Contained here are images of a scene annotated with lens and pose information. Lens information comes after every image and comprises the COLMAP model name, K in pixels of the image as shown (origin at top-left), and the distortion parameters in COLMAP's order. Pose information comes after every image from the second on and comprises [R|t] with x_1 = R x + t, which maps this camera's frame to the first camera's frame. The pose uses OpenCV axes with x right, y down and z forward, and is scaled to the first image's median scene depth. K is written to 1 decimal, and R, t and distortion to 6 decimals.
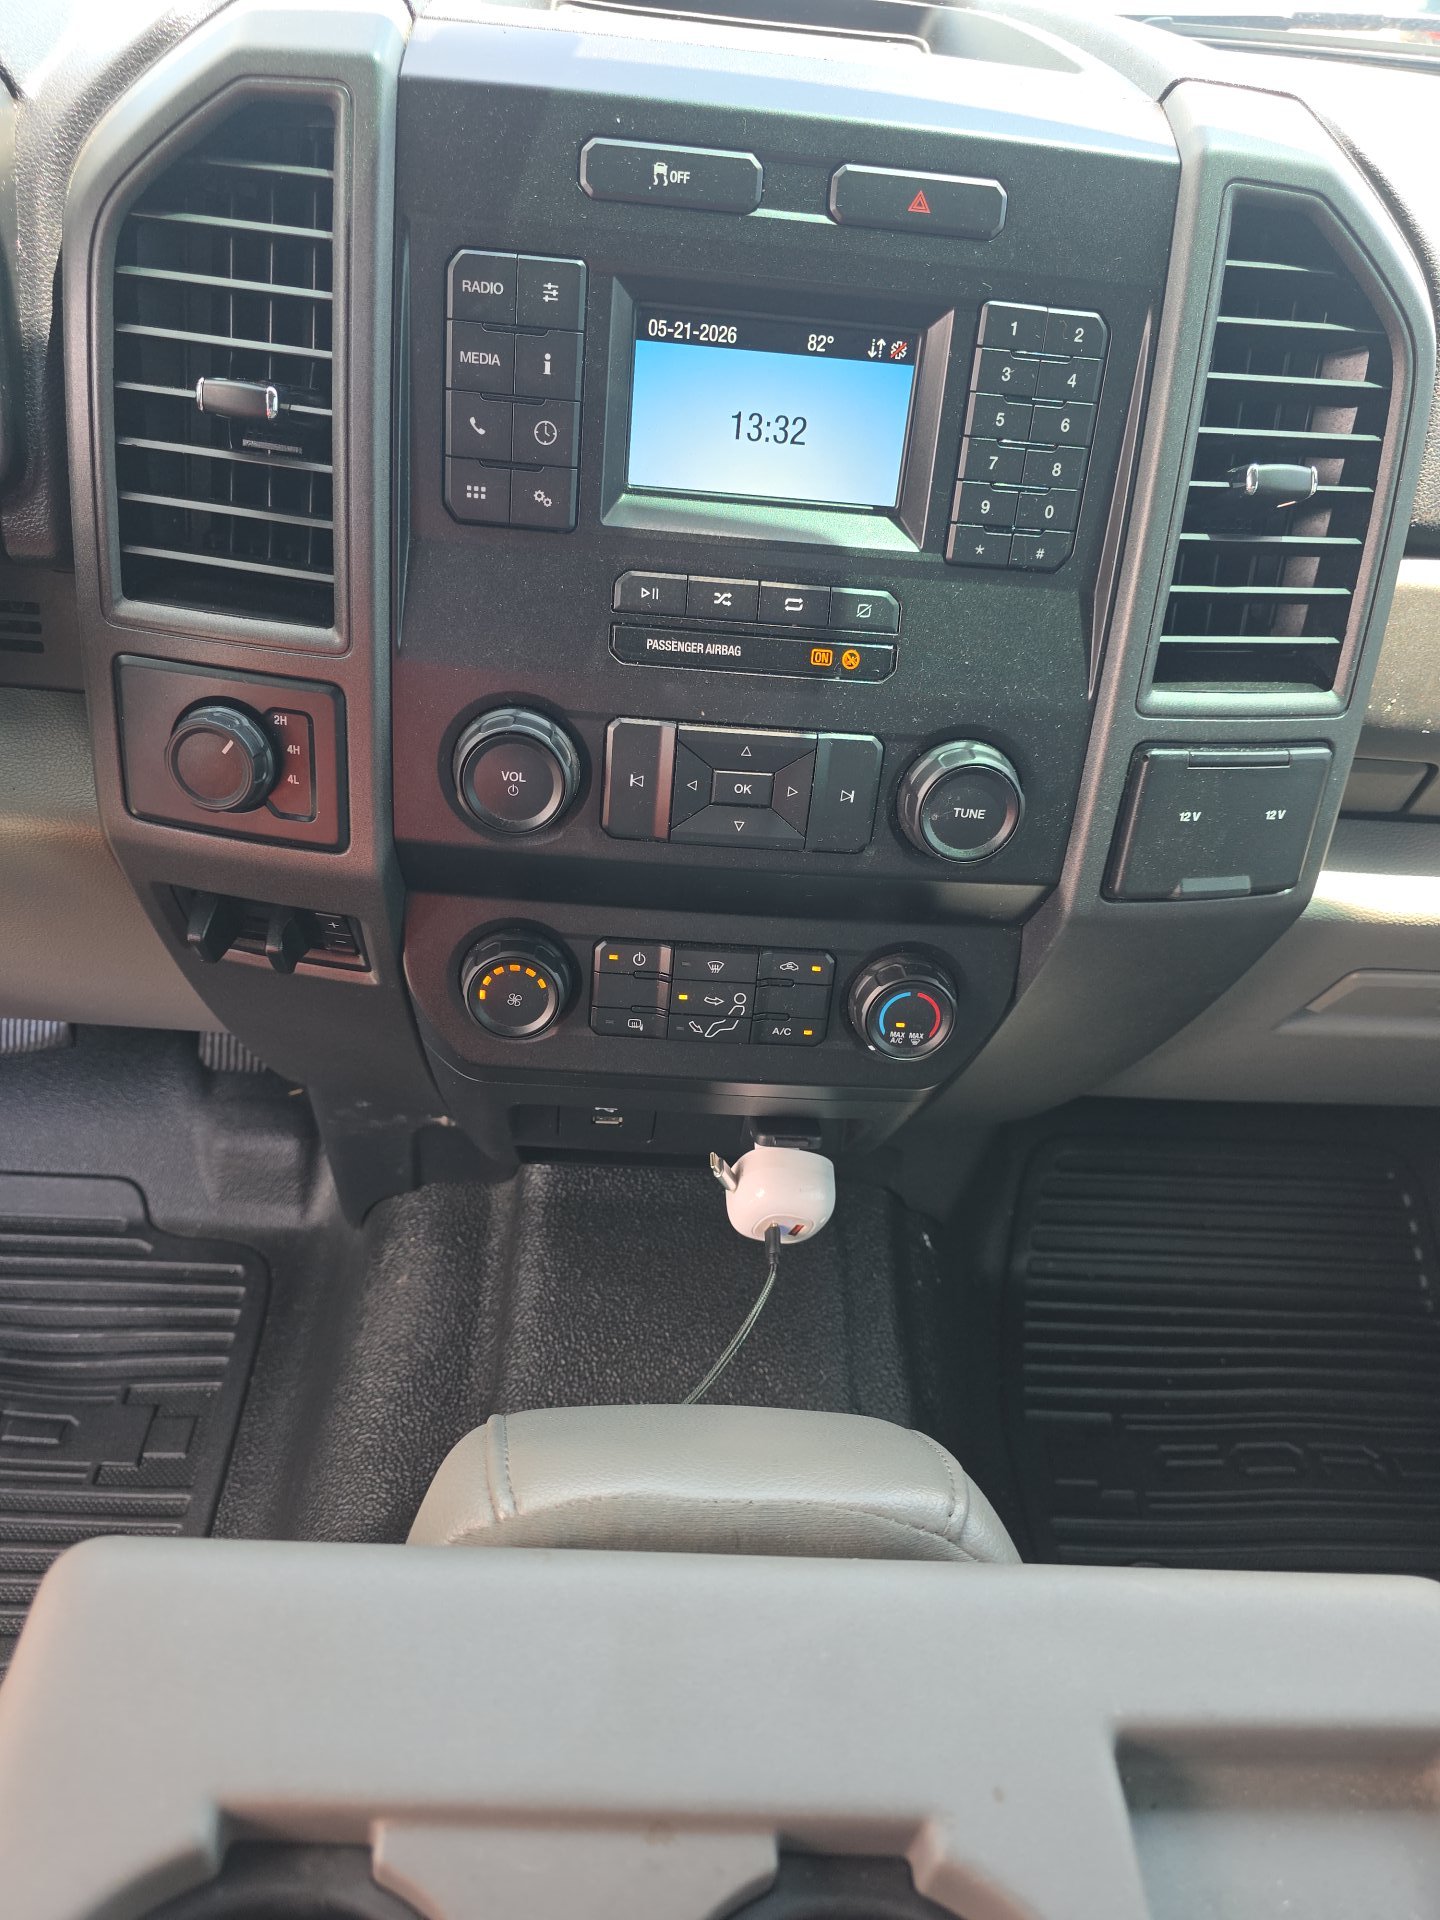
lens RADIAL K [[1289.7, 0, 721.5], [0, 1289.7, 962.5], [0, 0, 1]] dist [0.003274, -0.002540]
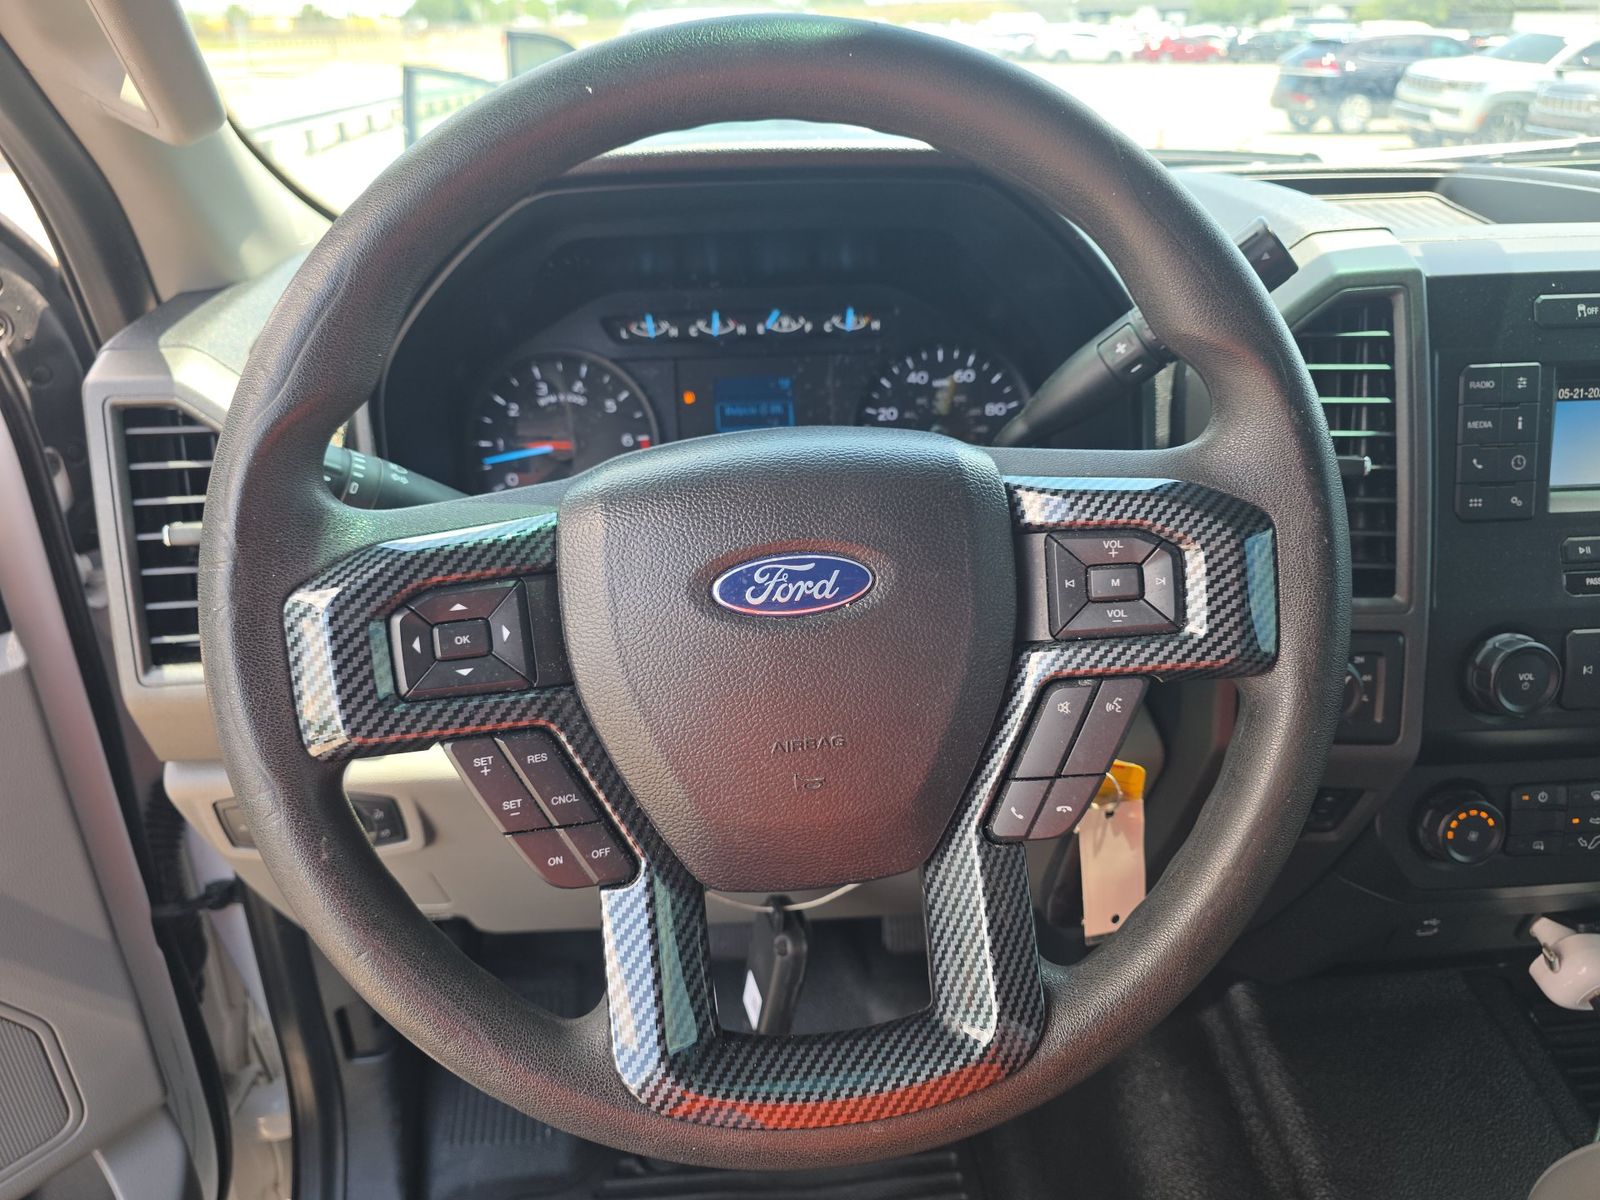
lens RADIAL K [[1074.7, 0, 798.1], [0, 1074.7, 602.4], [0, 0, 1]] dist [0.003274, -0.002540]
pose [[0.992567, -0.121272, 0.010196, -1.038639], [0.120259, 0.964517, -0.235043, -0.035671], [0.018670, 0.234522, 0.971931, -0.269379]]
